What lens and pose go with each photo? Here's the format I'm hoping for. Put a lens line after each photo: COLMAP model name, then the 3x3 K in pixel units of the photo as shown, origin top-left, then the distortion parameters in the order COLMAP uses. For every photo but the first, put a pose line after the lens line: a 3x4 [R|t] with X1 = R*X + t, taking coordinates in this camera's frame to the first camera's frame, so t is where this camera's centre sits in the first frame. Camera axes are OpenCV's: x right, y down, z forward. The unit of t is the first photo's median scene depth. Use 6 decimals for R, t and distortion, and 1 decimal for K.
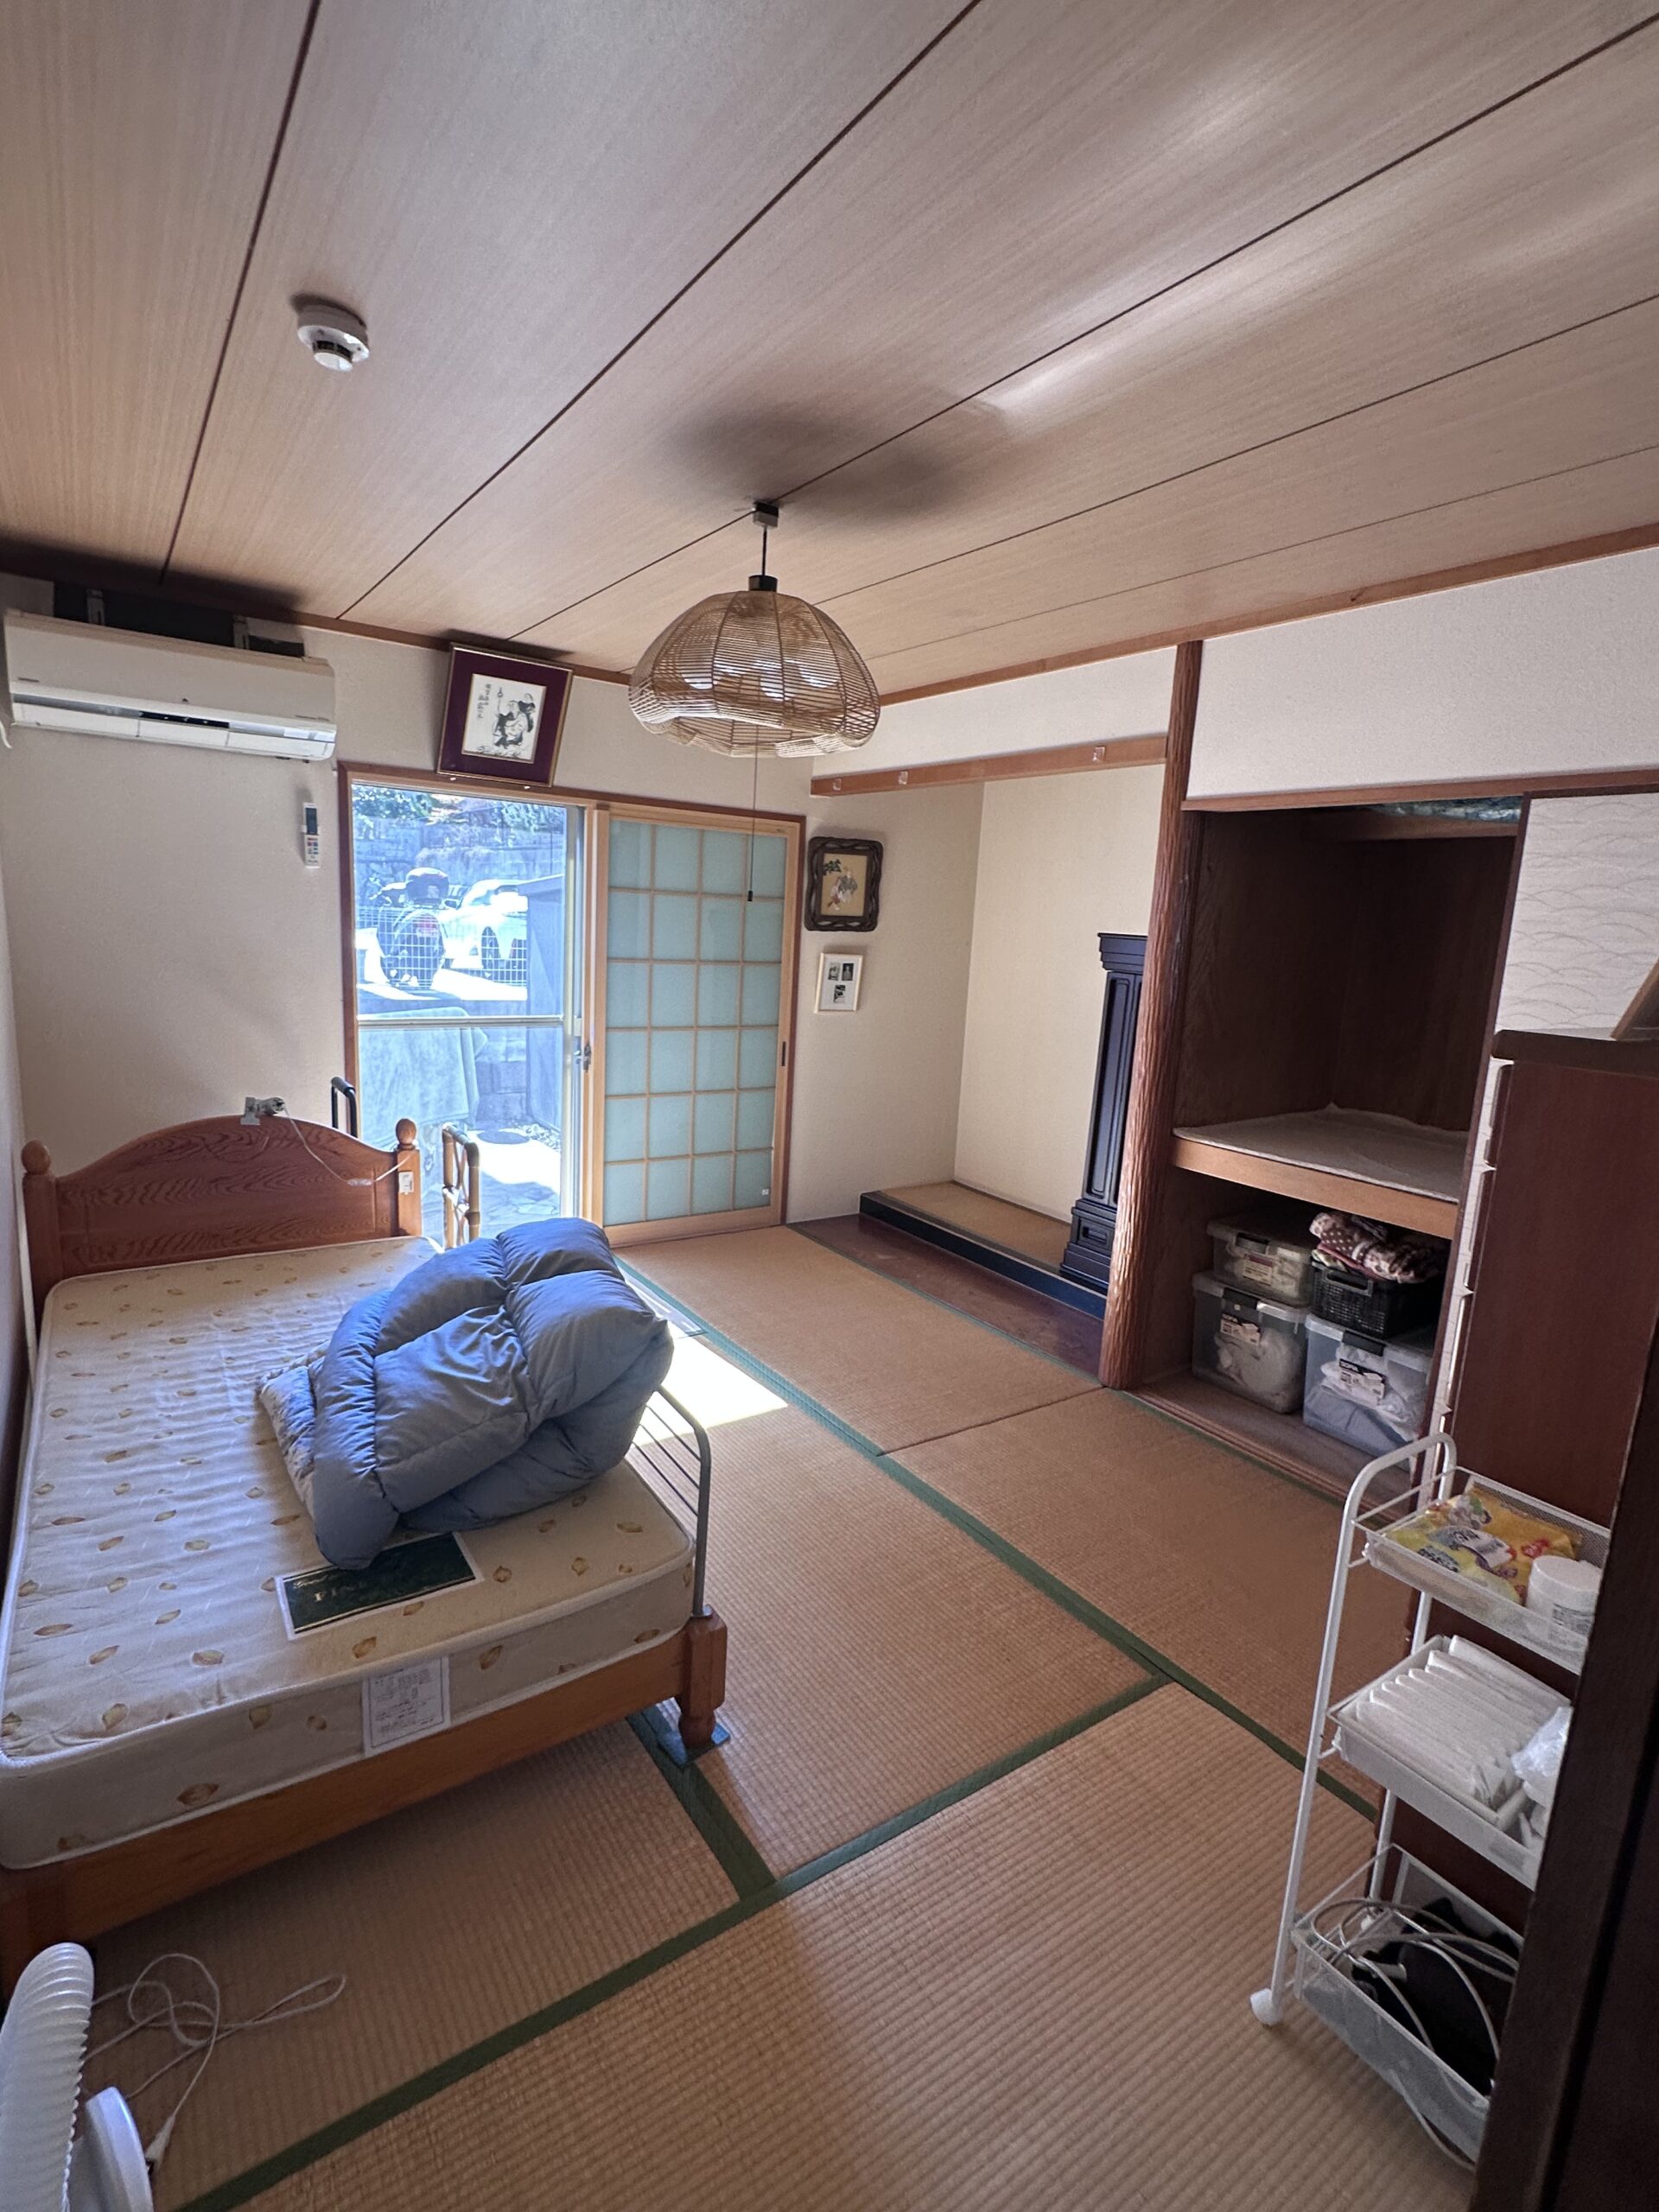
lens RADIAL K [[1071.1, 0, 828.8], [0, 1071.1, 1108.9], [0, 0, 1]] dist [-0.000755, 0.000041]
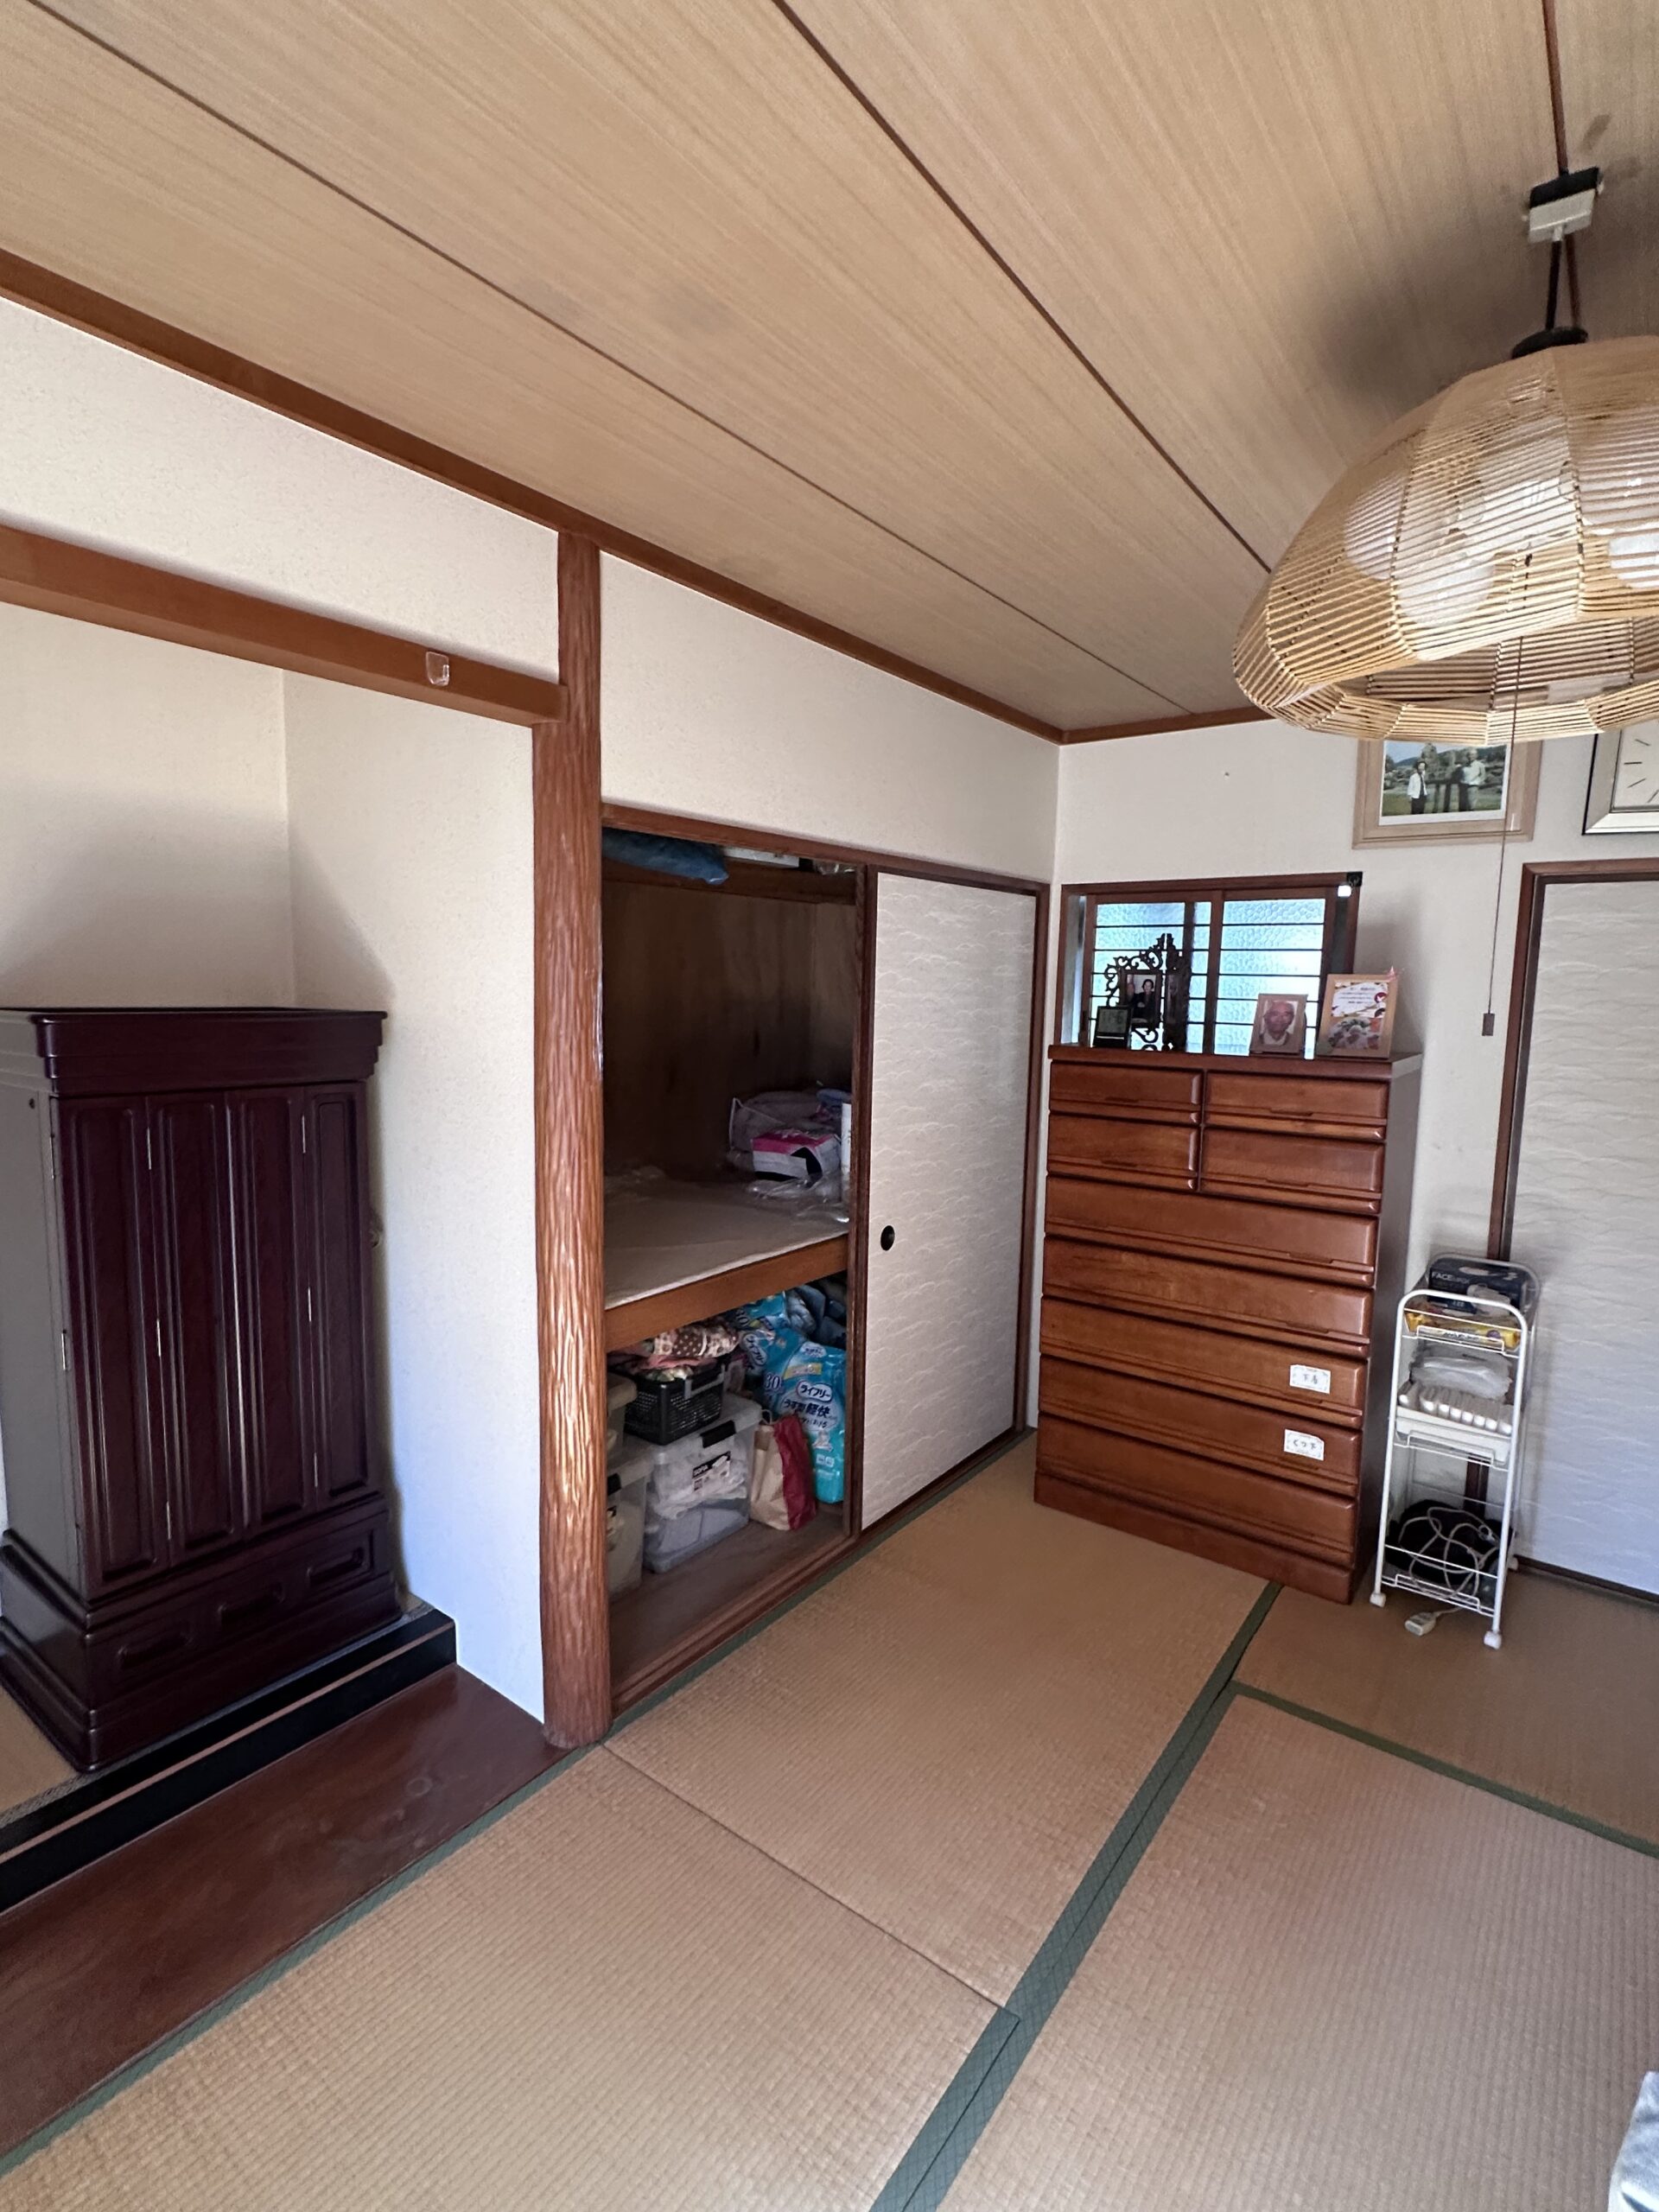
lens RADIAL K [[1071.1, 0, 826.0], [0, 1071.1, 1104.6], [0, 0, 1]] dist [-0.000755, 0.000041]
pose [[-0.316006, -0.163564, 0.934552, -0.332299], [0.139201, 0.966375, 0.216202, -0.233163], [-0.938490, 0.198412, -0.282612, 1.094223]]
